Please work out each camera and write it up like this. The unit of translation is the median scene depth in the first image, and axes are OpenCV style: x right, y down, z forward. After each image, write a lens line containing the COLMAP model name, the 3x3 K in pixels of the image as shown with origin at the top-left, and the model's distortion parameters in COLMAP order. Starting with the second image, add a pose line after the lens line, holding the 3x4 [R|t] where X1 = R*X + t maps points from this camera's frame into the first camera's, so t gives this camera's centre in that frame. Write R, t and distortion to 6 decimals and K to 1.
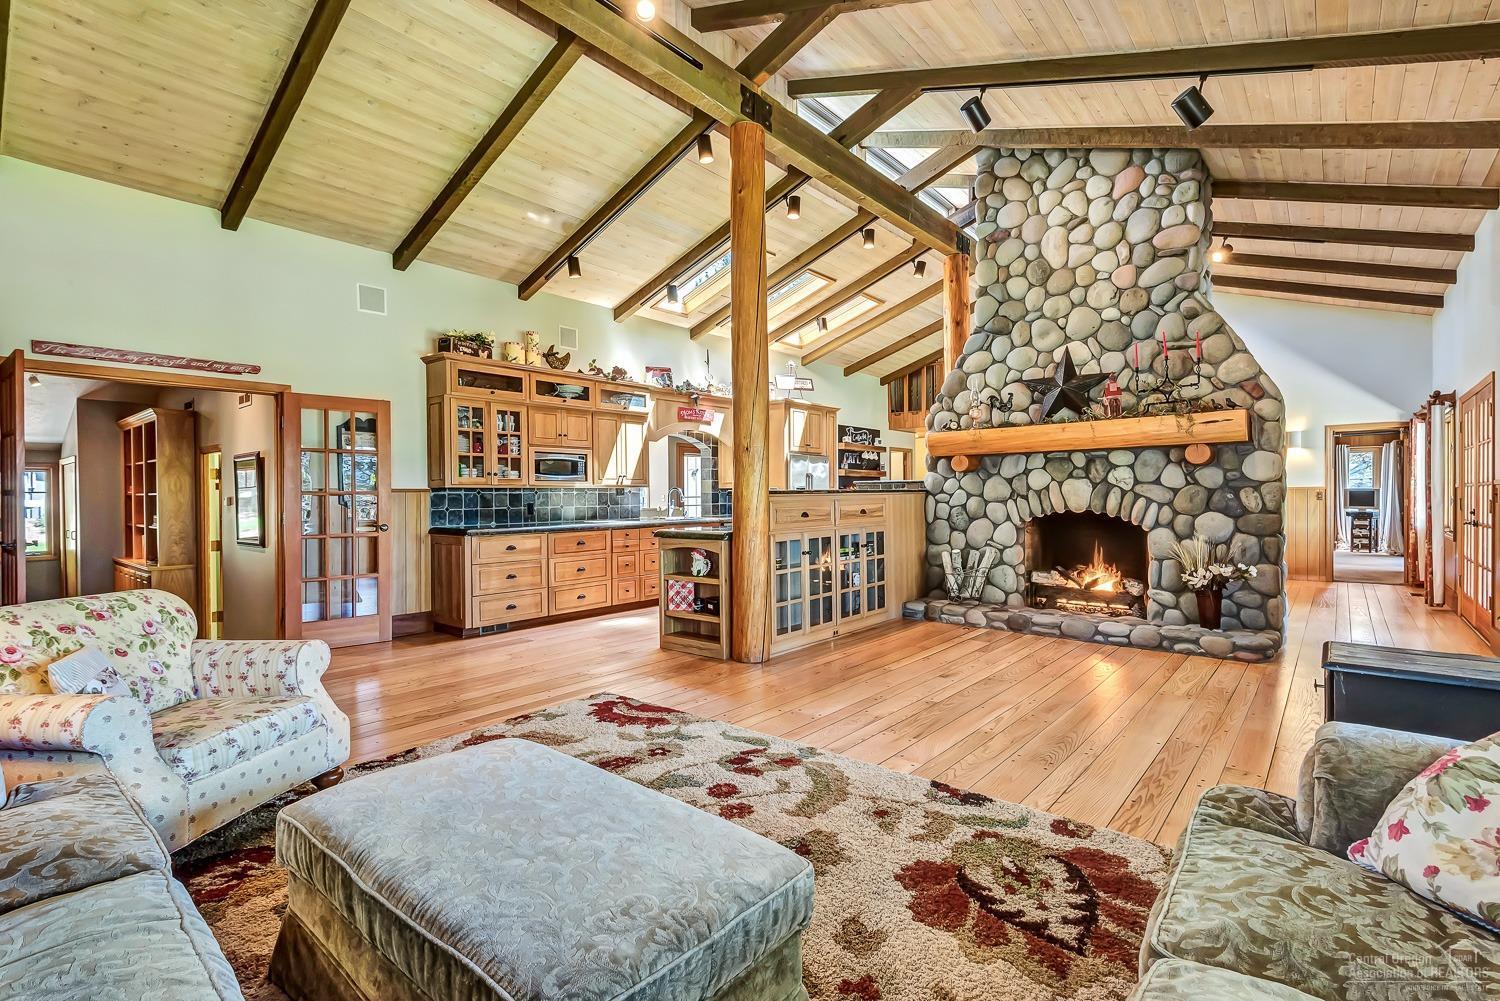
lens RADIAL K [[699.9, 0, 750.0], [0, 699.9, 500.5], [0, 0, 1]] dist [-0.001393, -0.000319]
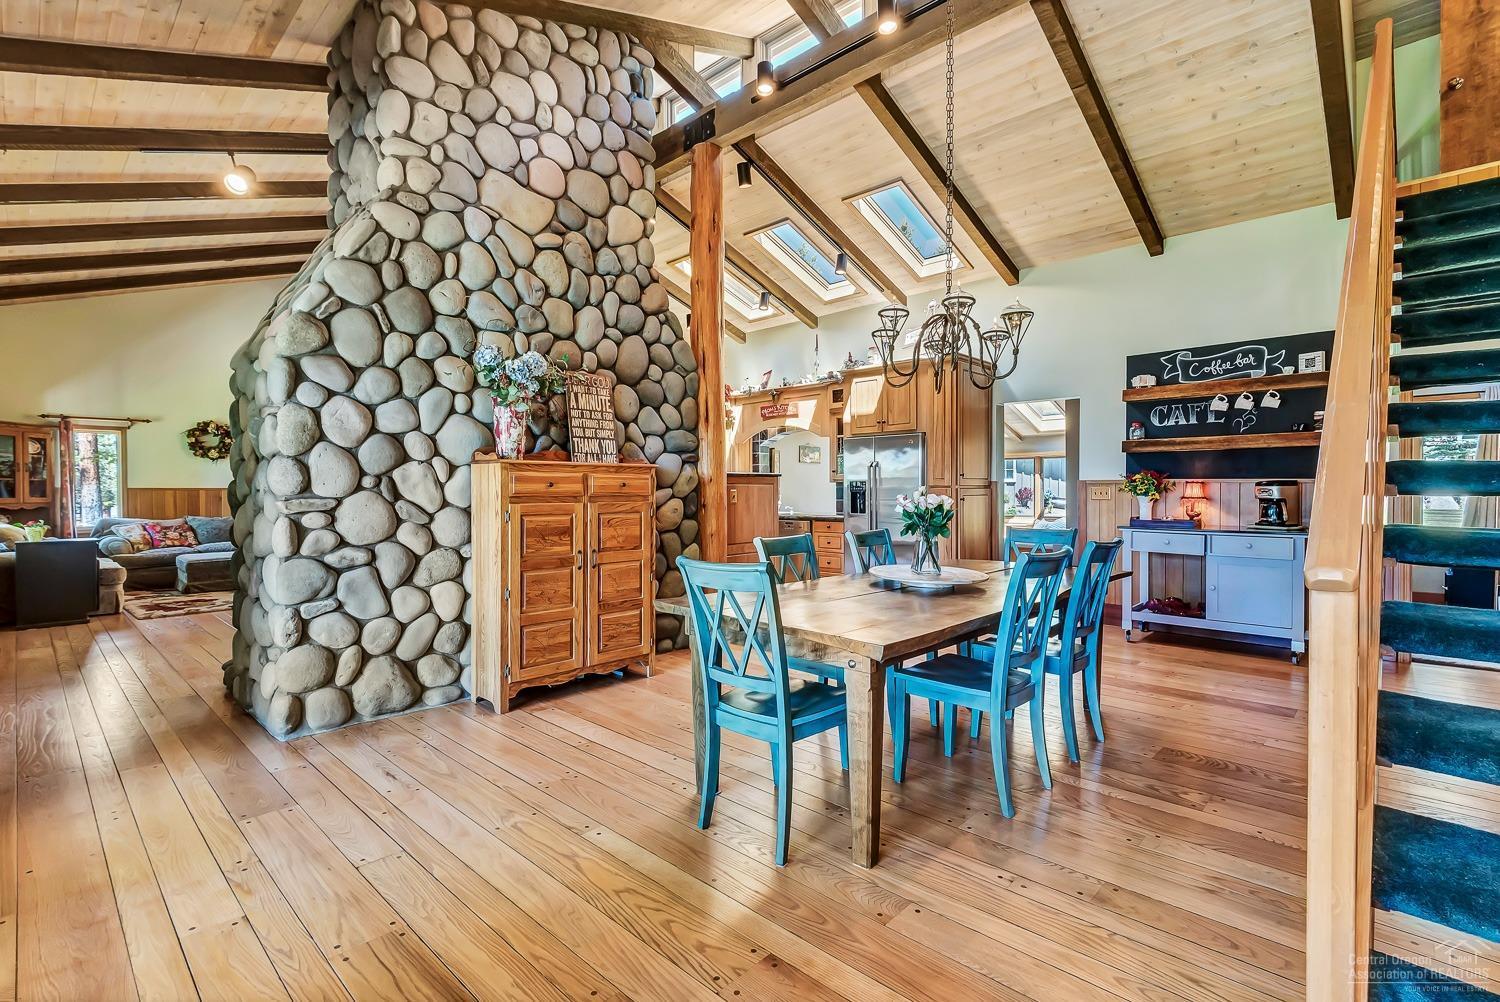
lens RADIAL K [[699.9, 0, 750.0], [0, 699.9, 501.0], [0, 0, 1]] dist [-0.001393, -0.000319]
pose [[-0.057531, 0.003553, -0.998337, 0.653214], [-0.011712, 0.999922, 0.004234, 0.002713], [0.998275, 0.011937, -0.057485, 0.718419]]
